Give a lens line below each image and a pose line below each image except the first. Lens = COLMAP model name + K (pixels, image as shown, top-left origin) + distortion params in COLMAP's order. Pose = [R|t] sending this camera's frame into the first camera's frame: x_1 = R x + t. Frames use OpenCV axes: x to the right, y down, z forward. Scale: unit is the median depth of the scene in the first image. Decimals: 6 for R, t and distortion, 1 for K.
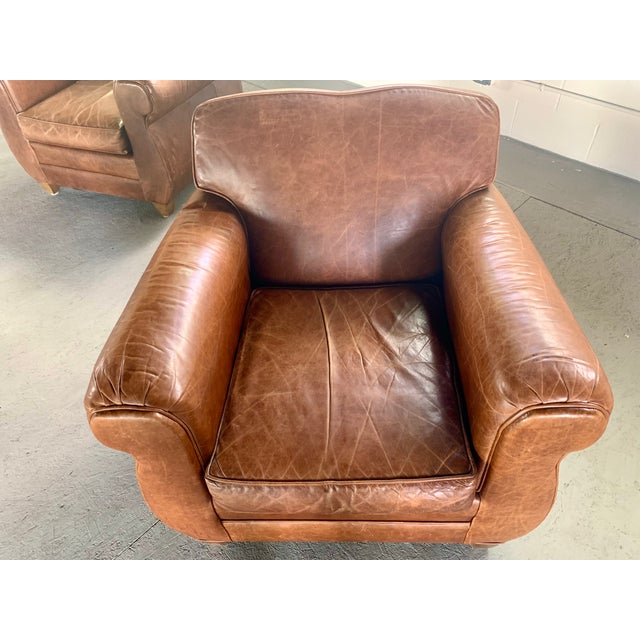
lens RADIAL K [[521.7, 0, 321.0], [0, 521.7, 316.0], [0, 0, 1]] dist [0.057022, -0.087837]
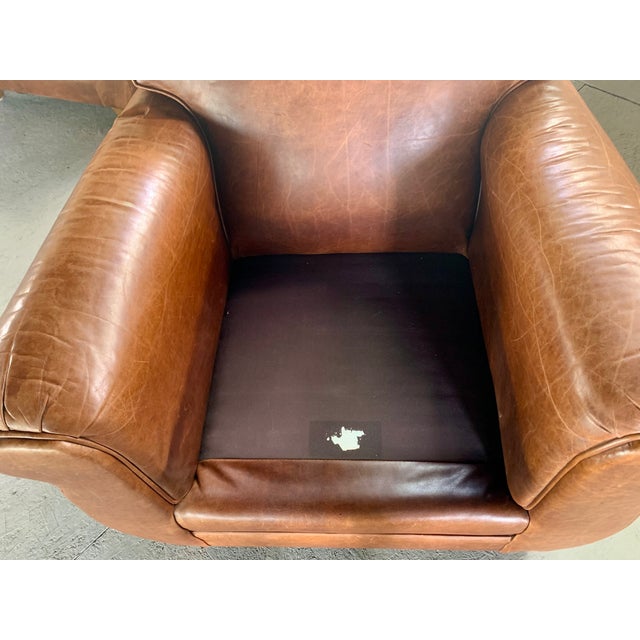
lens RADIAL K [[526.2, 0, 316.5], [0, 526.2, 318.3], [0, 0, 1]] dist [-0.048439, 0.084021]
pose [[0.999324, -0.019064, -0.031430, 0.029492], [0.024448, 0.983184, 0.180976, -0.066035], [0.027452, -0.181622, 0.982985, 0.299407]]
